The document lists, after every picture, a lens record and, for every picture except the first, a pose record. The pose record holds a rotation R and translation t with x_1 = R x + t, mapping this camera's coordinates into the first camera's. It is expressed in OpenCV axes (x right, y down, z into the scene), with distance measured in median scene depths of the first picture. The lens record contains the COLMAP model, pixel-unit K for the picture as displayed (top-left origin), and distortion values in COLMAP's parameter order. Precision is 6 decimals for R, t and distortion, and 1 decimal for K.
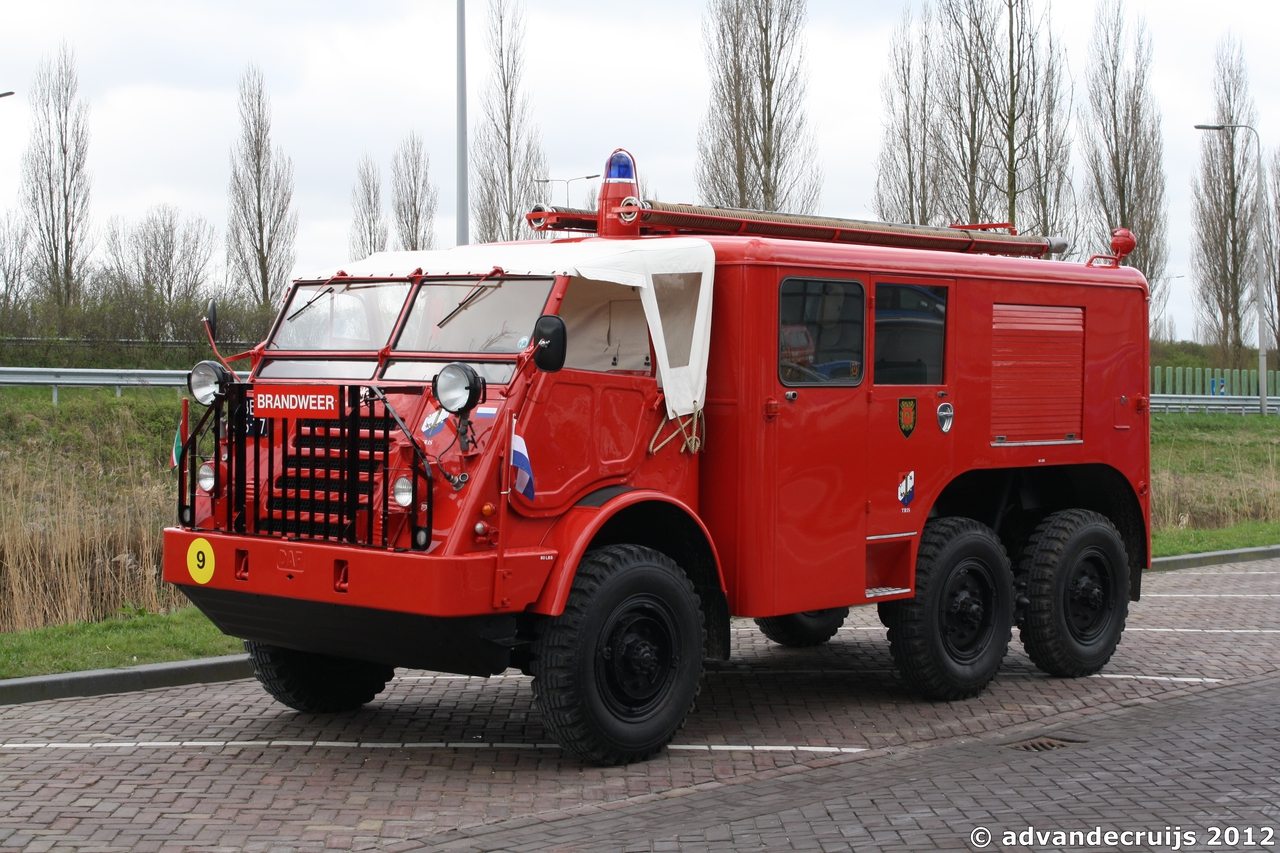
lens RADIAL K [[2356.7, 0, 640.0], [0, 2356.7, 426.5], [0, 0, 1]] dist [-0.293457, -0.052313]
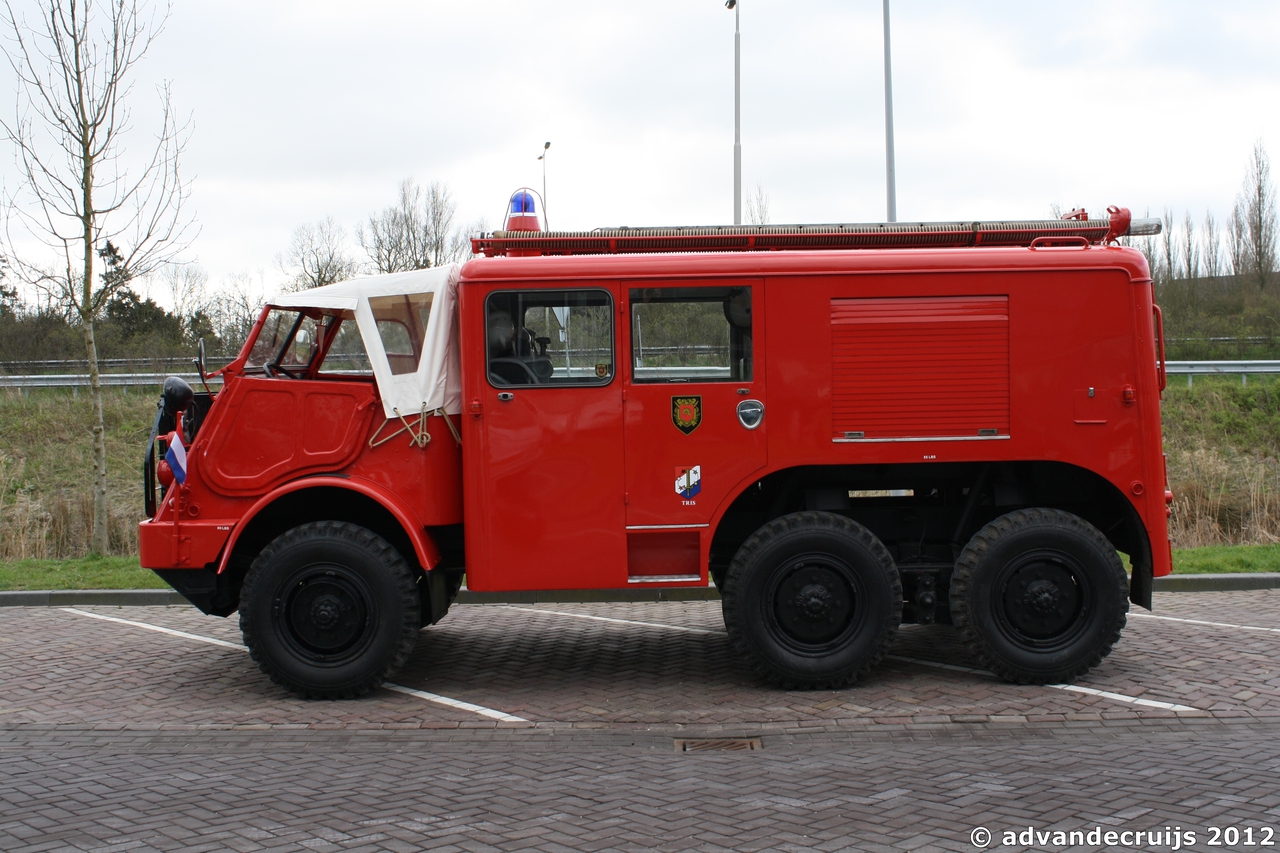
lens RADIAL K [[1522.2, 0, 640.0], [0, 1522.2, 426.5], [0, 0, 1]] dist [-0.138802, 0.004218]
pose [[0.657363, 0.009881, -0.753510, 0.611777], [0.004743, 0.999840, 0.017248, -0.010320], [0.753559, -0.014912, 0.657211, 0.535858]]
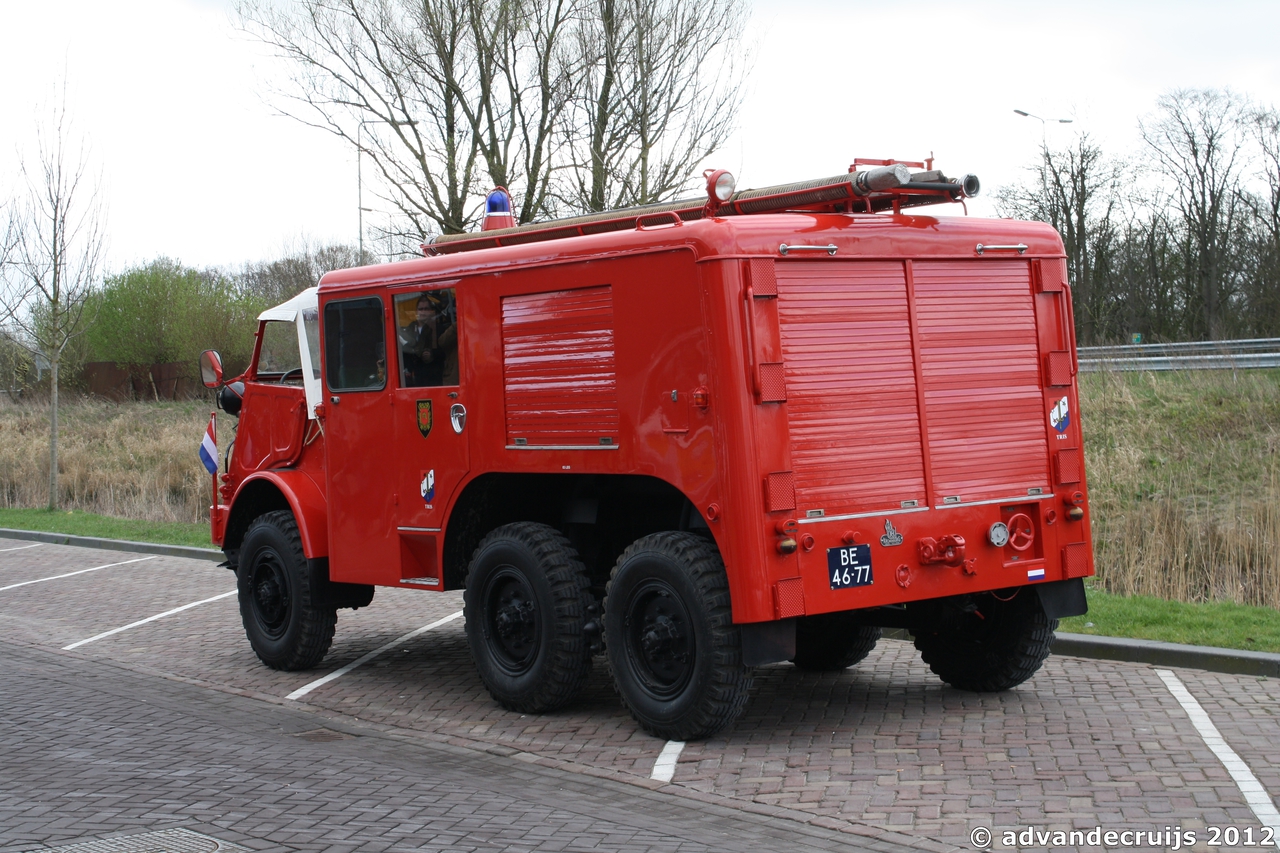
lens RADIAL K [[2216.1, 0, 640.0], [0, 2216.1, 426.5], [0, 0, 1]] dist [-0.545908, -0.006818]
pose [[-0.180626, 0.018718, -0.983374, 1.063953], [0.011852, 0.999788, 0.016853, -0.015565], [0.983480, -0.008611, -0.180810, 1.270562]]
